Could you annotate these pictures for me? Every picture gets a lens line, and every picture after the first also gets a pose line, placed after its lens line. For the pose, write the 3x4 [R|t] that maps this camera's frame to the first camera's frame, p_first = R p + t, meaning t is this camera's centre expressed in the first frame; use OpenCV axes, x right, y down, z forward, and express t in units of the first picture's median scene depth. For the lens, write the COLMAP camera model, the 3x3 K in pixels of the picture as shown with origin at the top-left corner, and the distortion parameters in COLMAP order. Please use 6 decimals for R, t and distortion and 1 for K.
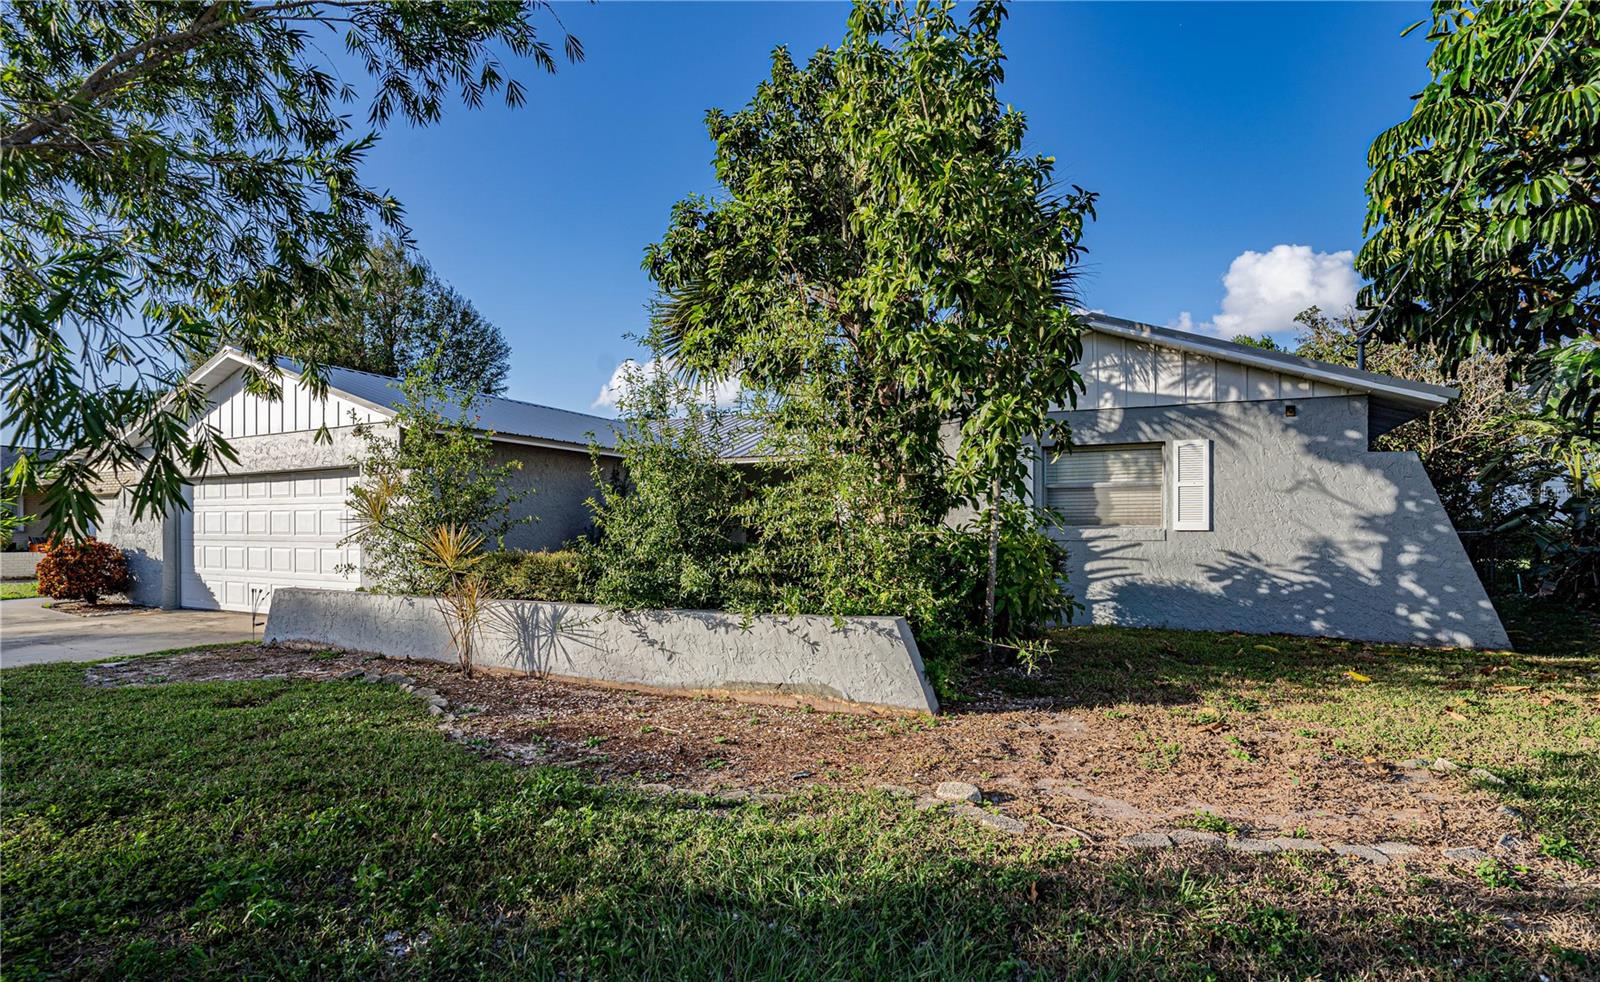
lens RADIAL K [[778.4, 0, 802.7], [0, 778.4, 532.4], [0, 0, 1]] dist [-0.001037, 0.000261]
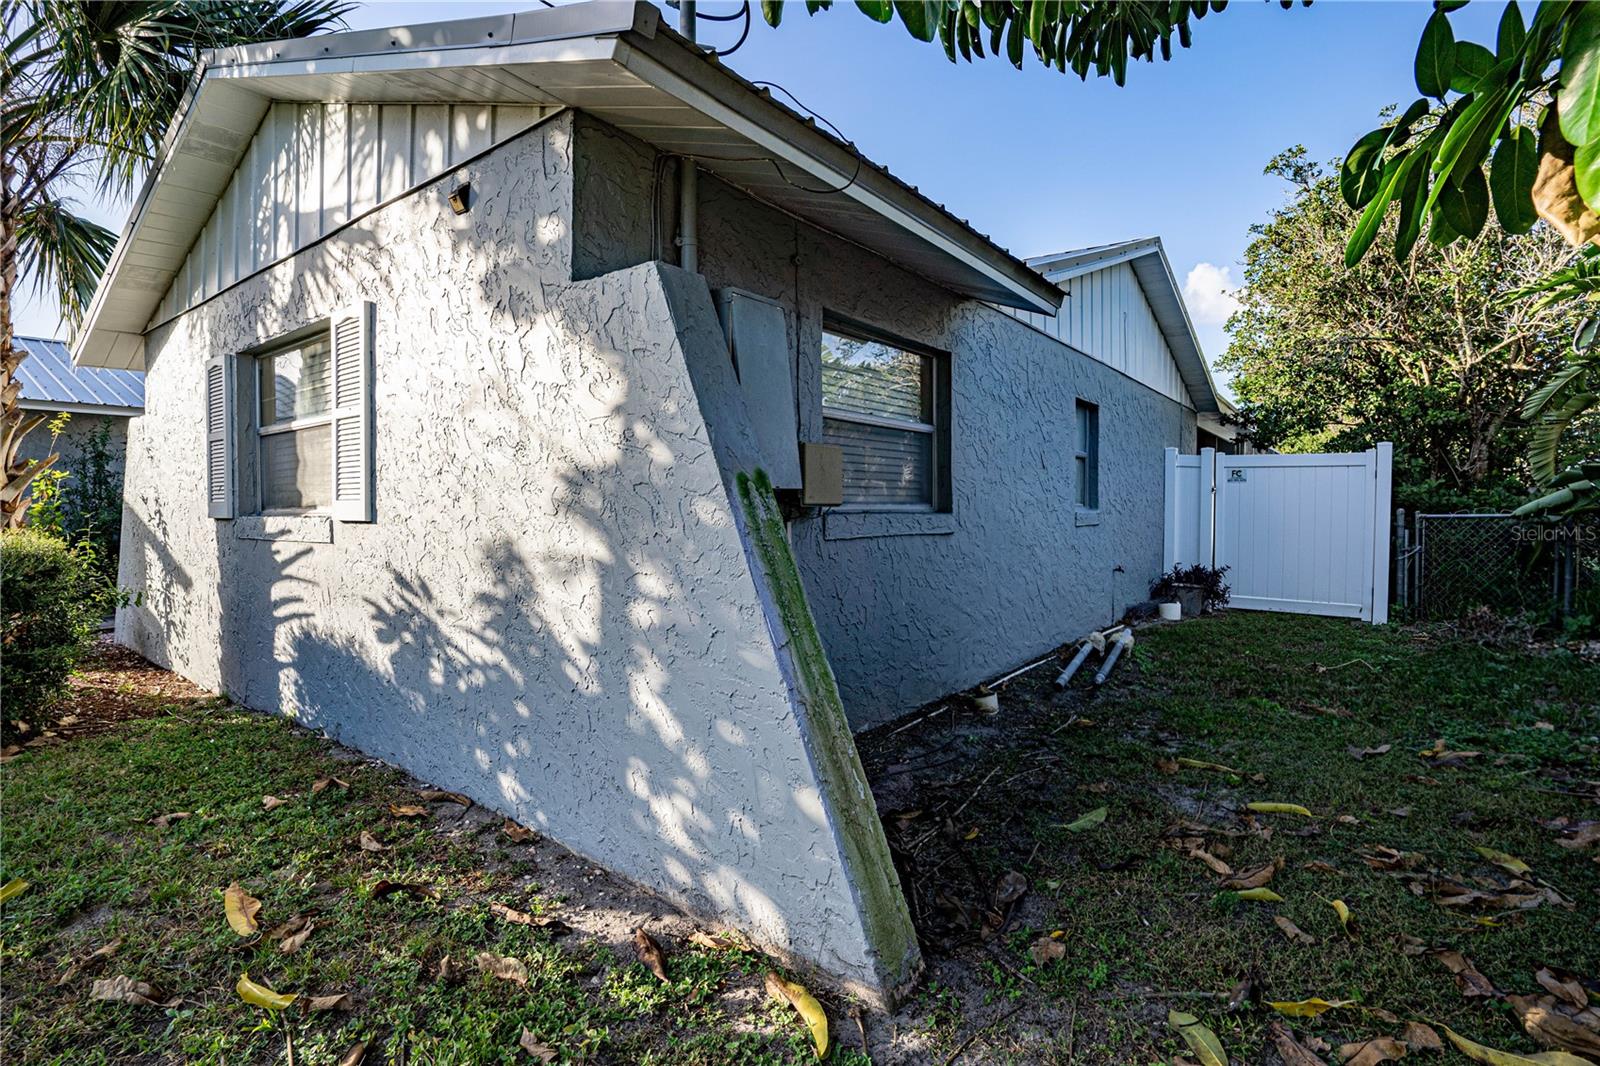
lens RADIAL K [[766.1, 0, 800.0], [0, 766.1, 533.0], [0, 0, 1]] dist [-0.060548, 0.000060]
pose [[0.971293, 0.004298, -0.237848, 0.883871], [0.003388, 0.999485, 0.031898, -0.007423], [0.237862, -0.031789, 0.970779, 0.709860]]
